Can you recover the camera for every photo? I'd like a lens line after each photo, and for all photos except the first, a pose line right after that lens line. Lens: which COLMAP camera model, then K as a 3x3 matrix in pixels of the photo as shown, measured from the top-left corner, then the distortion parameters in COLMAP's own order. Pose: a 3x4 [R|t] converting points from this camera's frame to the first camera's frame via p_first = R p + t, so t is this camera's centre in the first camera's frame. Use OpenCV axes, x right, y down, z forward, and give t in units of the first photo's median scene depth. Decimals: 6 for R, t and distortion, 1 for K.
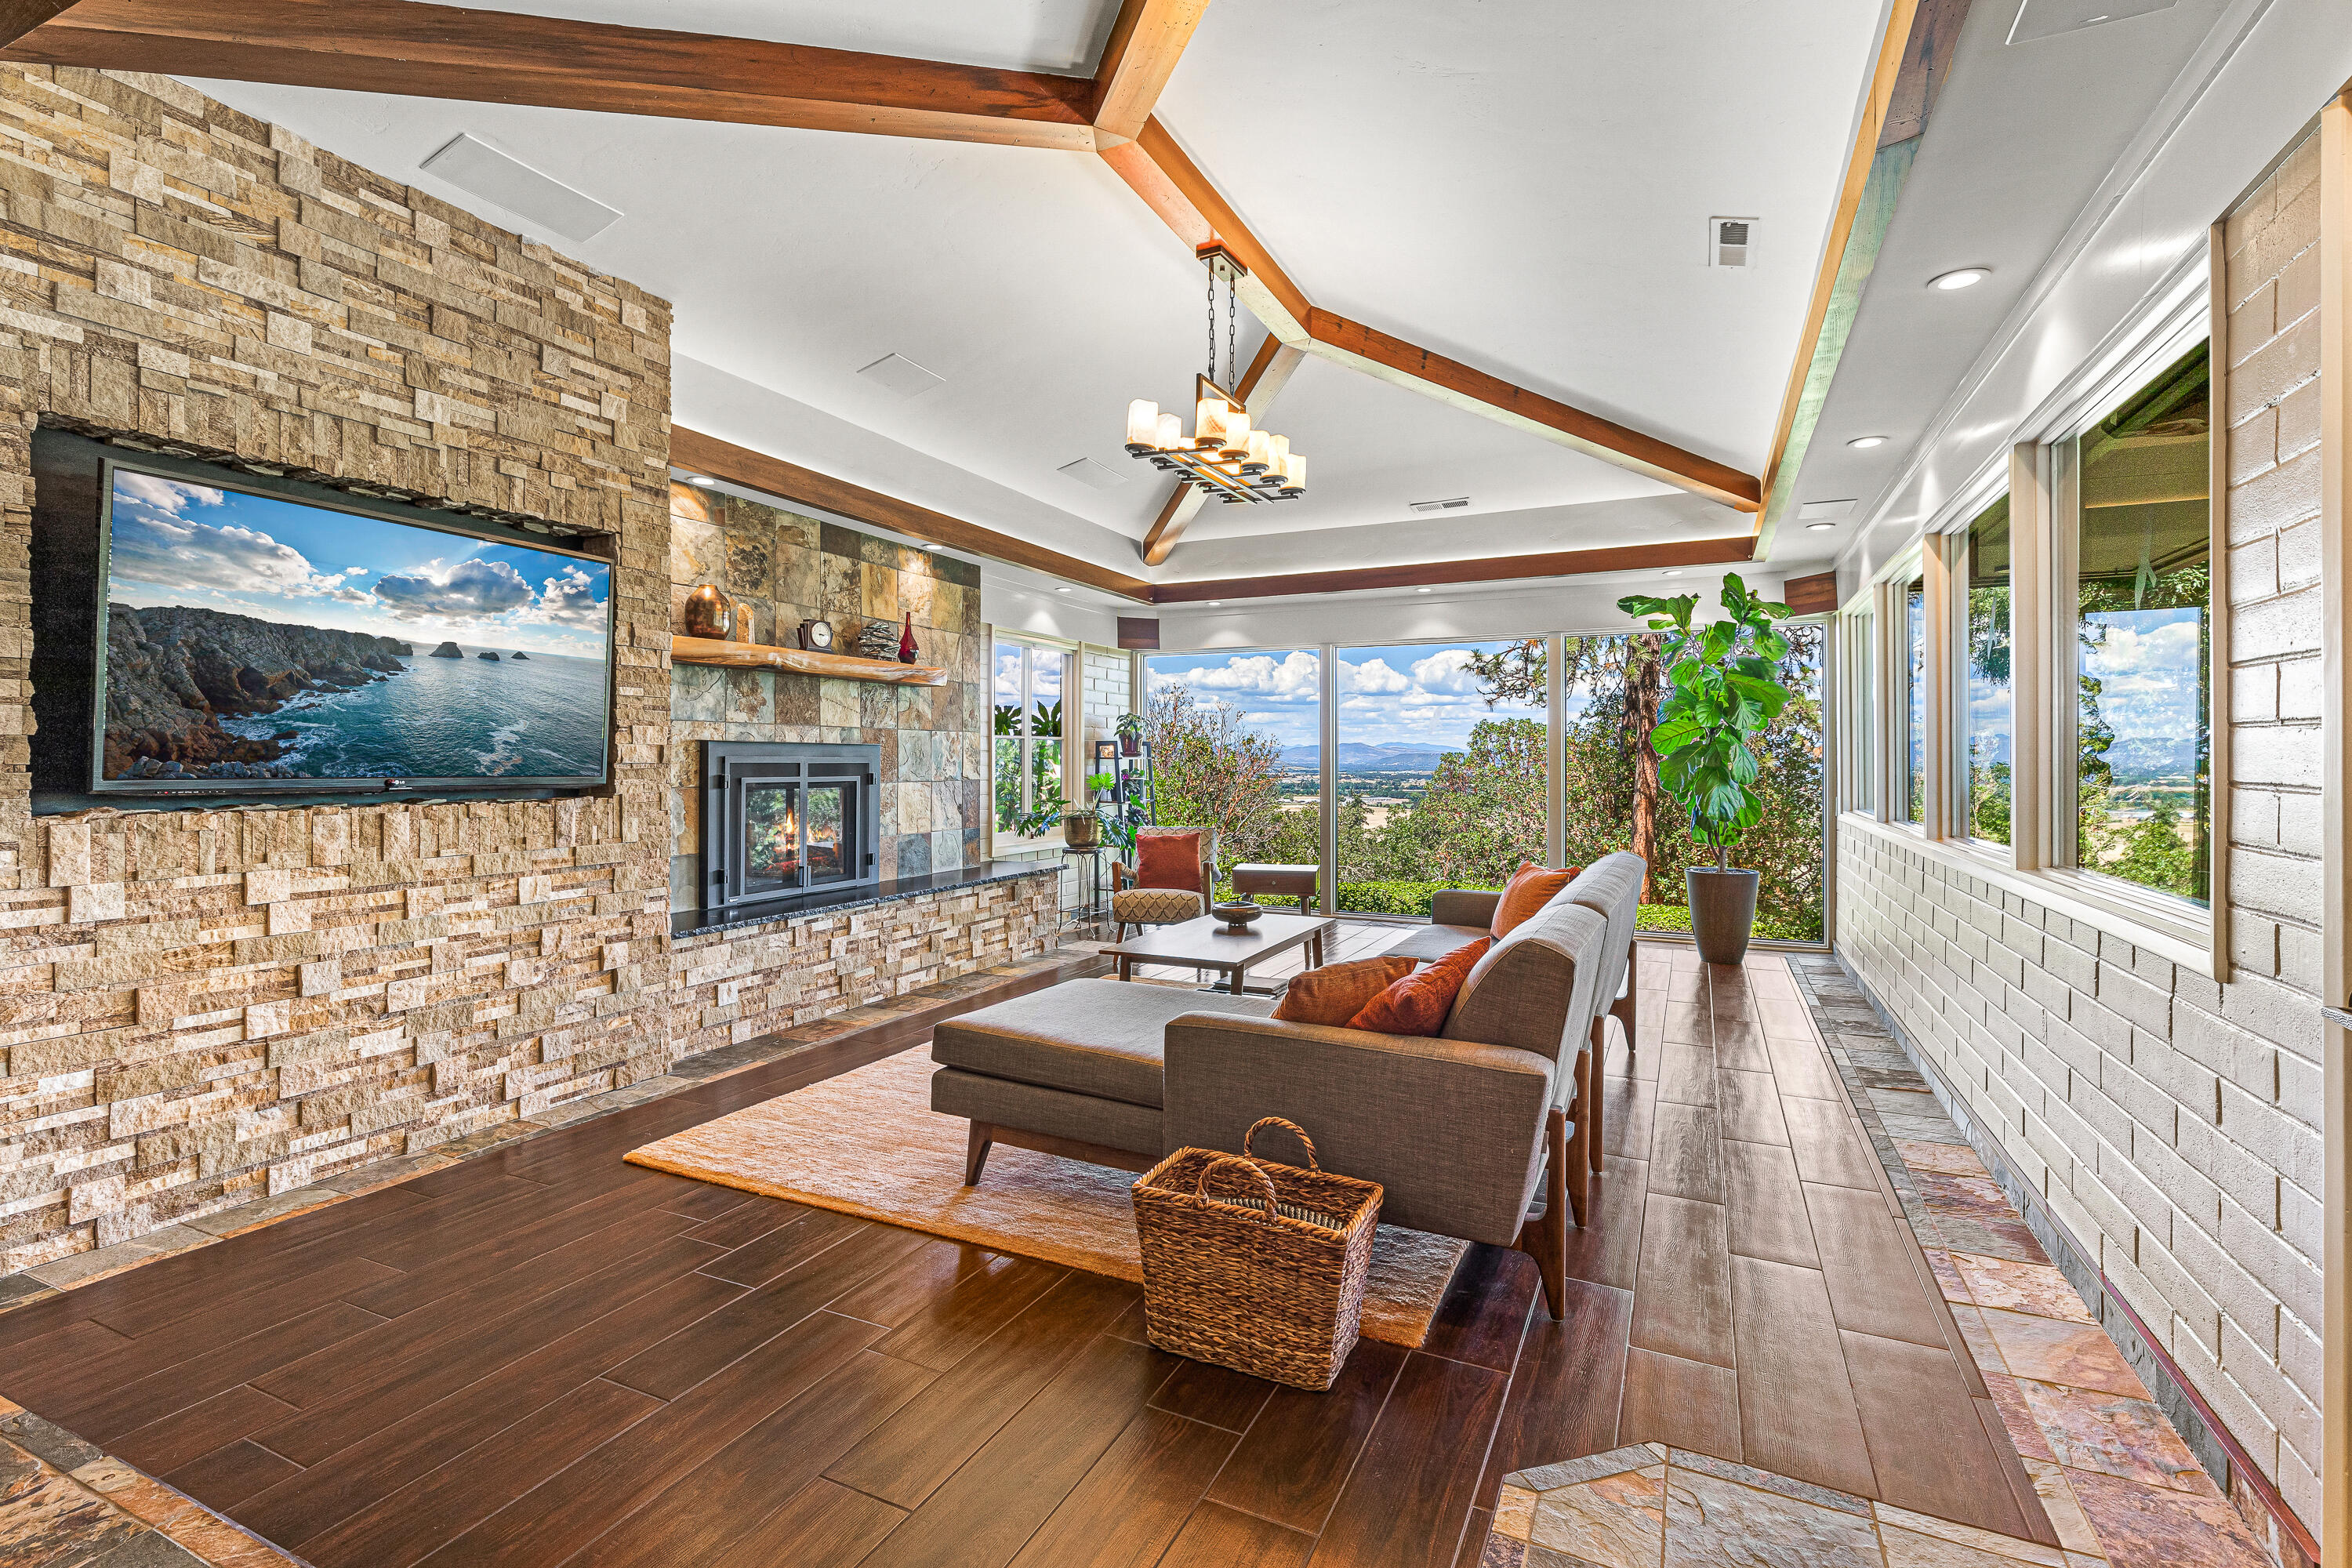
lens RADIAL K [[1081.1, 0, 1174.5], [0, 1081.1, 766.0], [0, 0, 1]] dist [0.000544, 0.000059]
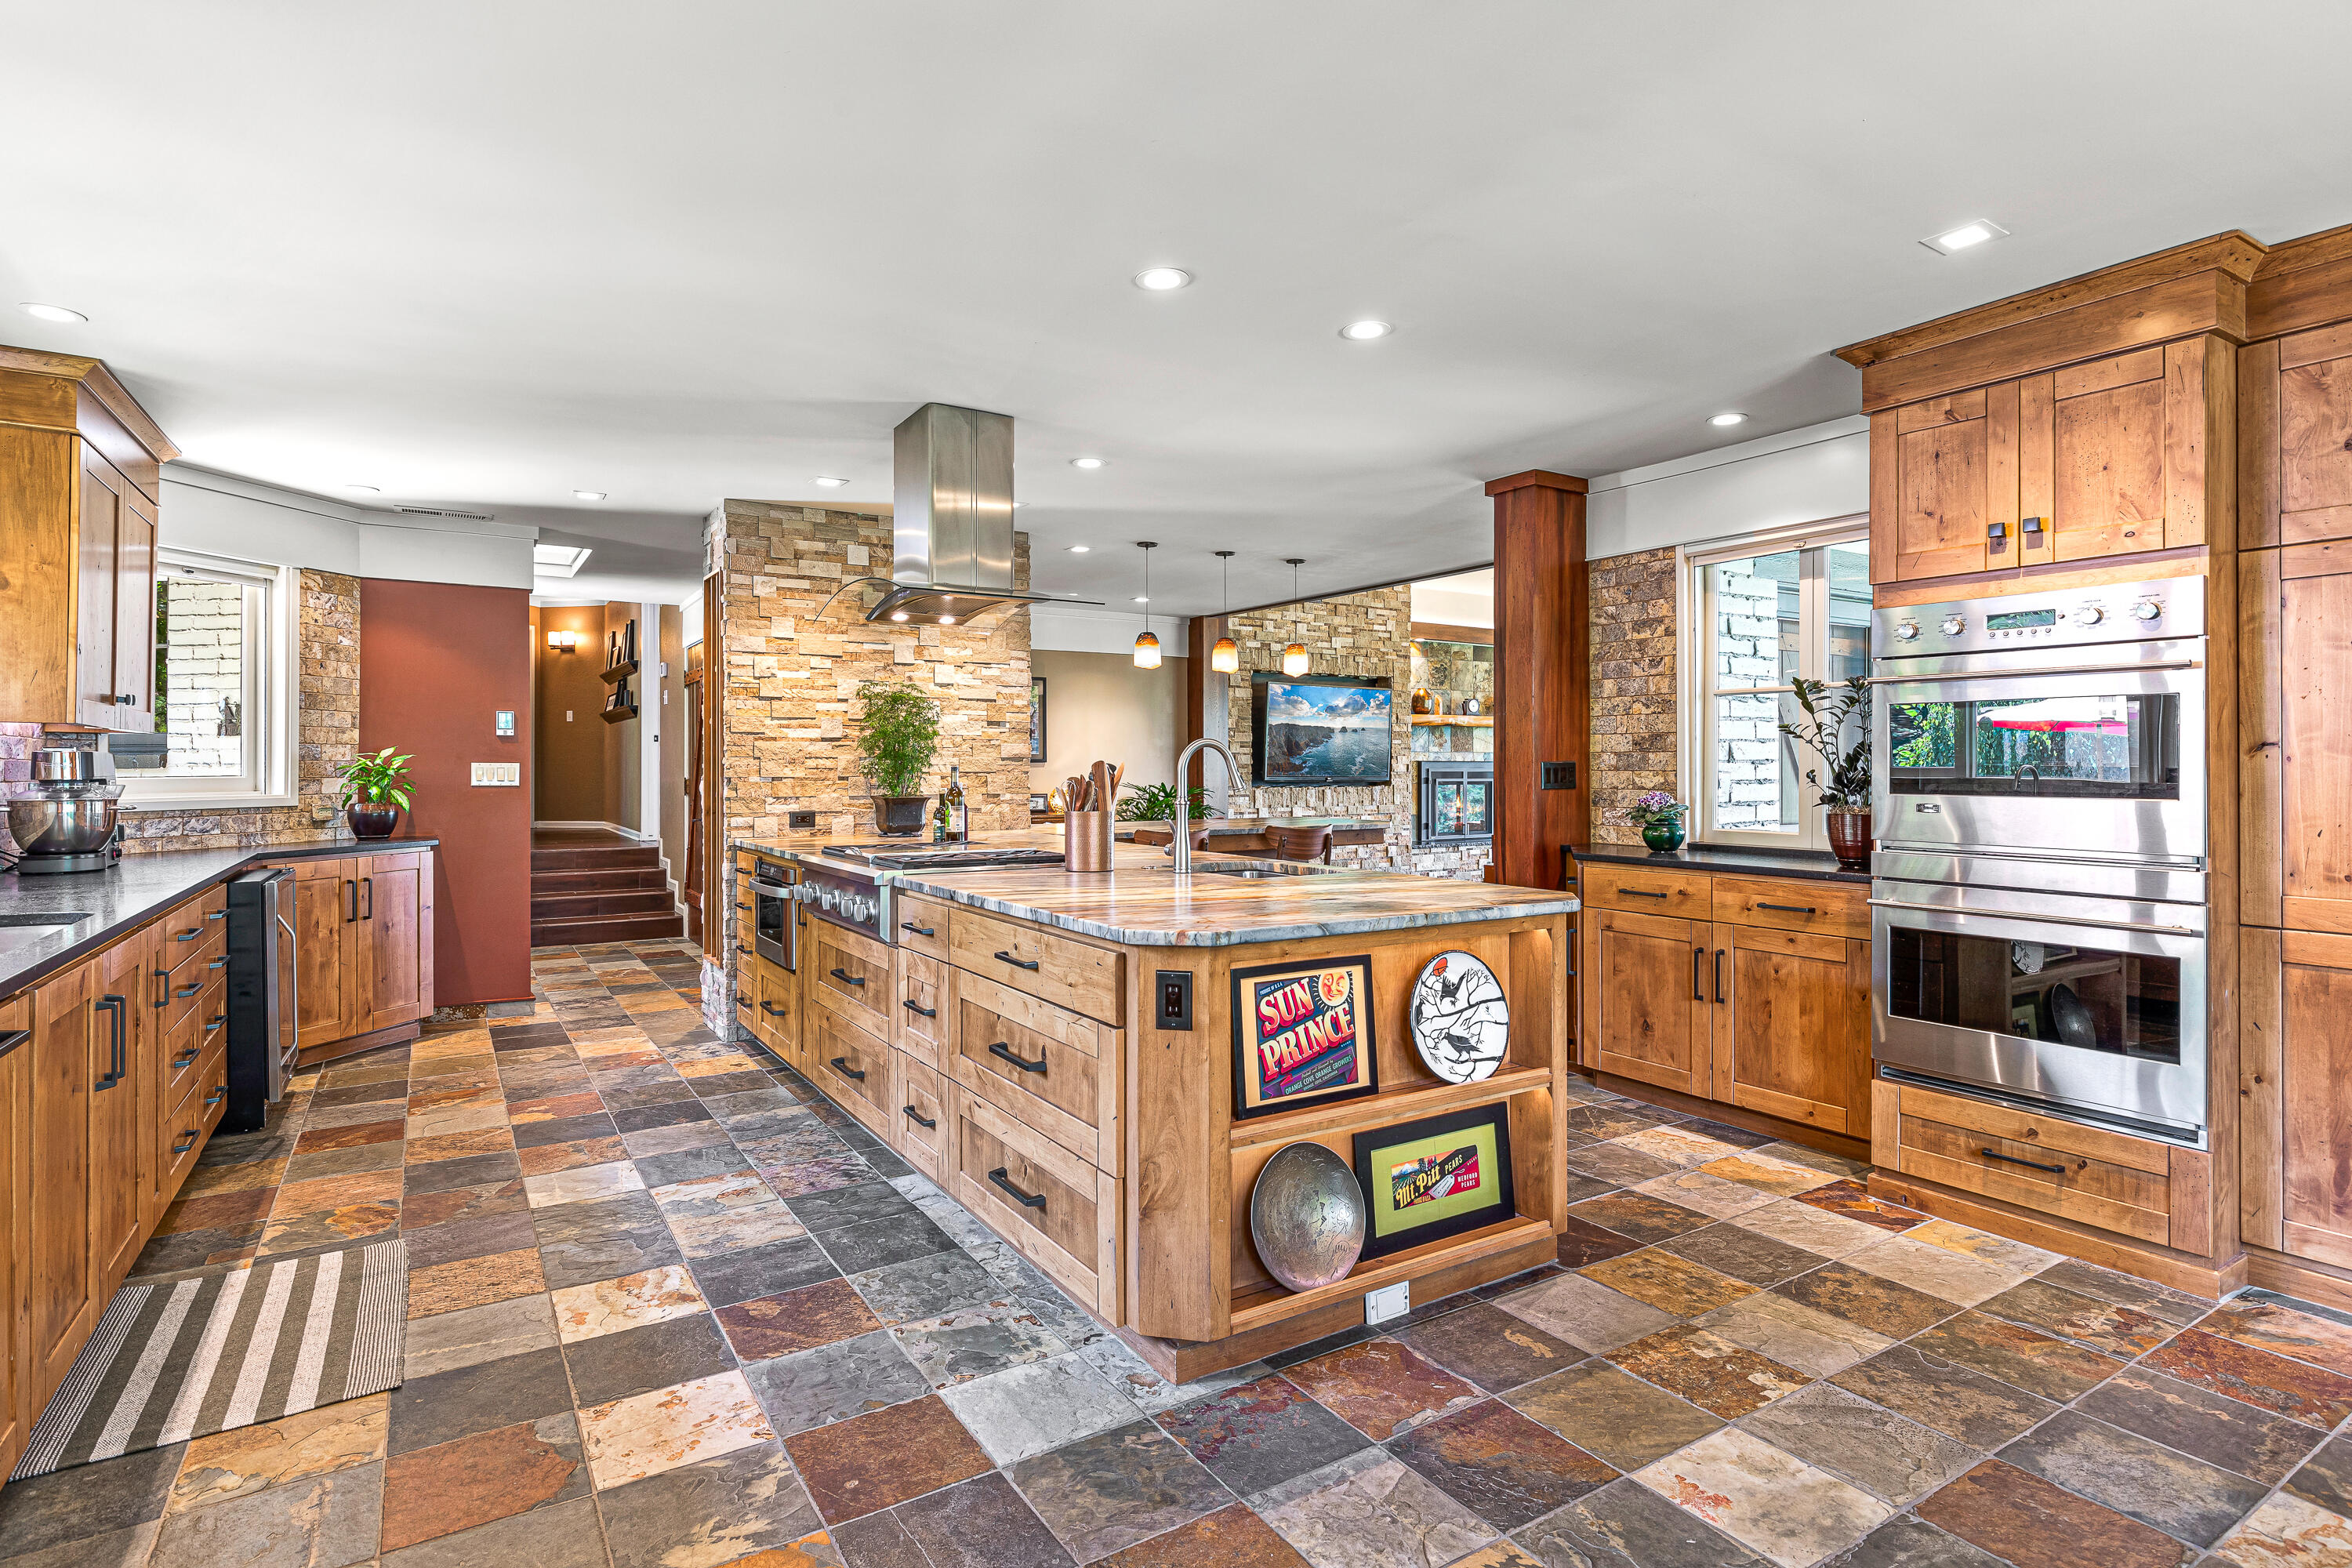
lens RADIAL K [[1185.1, 0, 1175.2], [0, 1185.1, 776.2], [0, 0, 1]] dist [0.000210, 0.000014]
pose [[0.849635, -0.005044, -0.527347, 0.468253], [0.003045, 0.999985, -0.004658, 0.019319], [0.527363, 0.002352, 0.849637, -1.503437]]
